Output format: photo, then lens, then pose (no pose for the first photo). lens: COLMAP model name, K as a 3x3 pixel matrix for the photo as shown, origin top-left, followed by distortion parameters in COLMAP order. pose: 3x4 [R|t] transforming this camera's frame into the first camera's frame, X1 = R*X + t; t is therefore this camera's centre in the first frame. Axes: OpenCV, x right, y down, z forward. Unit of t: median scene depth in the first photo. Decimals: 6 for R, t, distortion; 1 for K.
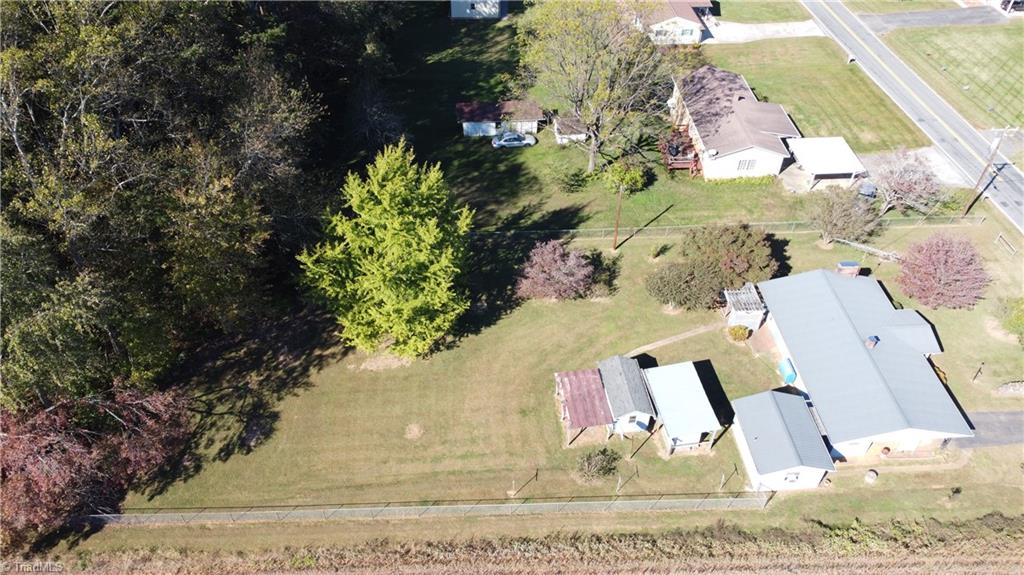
lens RADIAL K [[763.2, 0, 512.0], [0, 763.2, 287.5], [0, 0, 1]] dist [0.002532, -0.008270]
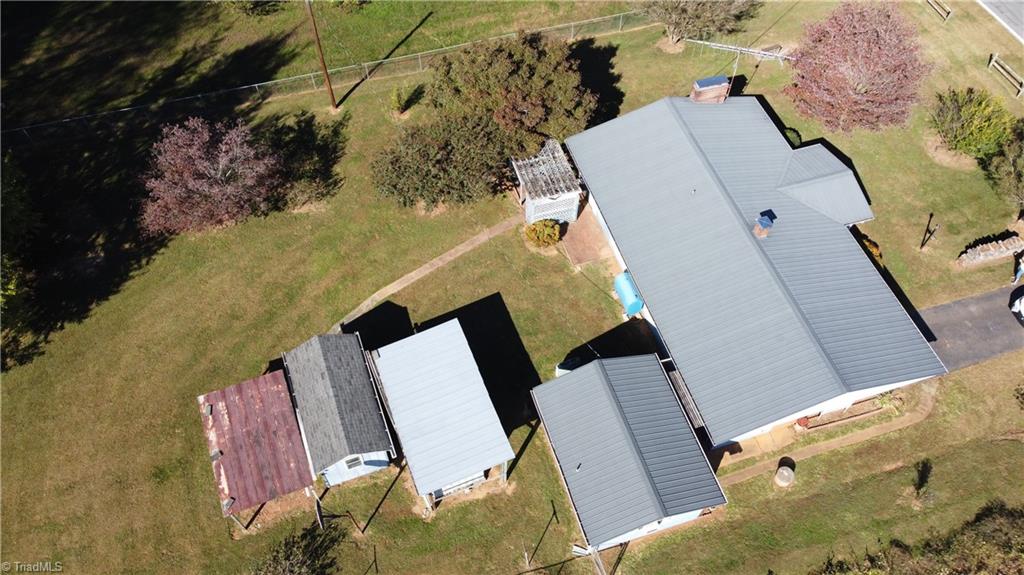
lens RADIAL K [[763.2, 0, 512.0], [0, 763.2, 287.5], [0, 0, 1]] dist [0.002532, -0.008270]
pose [[0.973302, -0.191490, 0.126549, 0.189651], [0.155605, 0.955792, 0.249497, -0.048924], [-0.168730, -0.223144, 0.960071, 0.432853]]
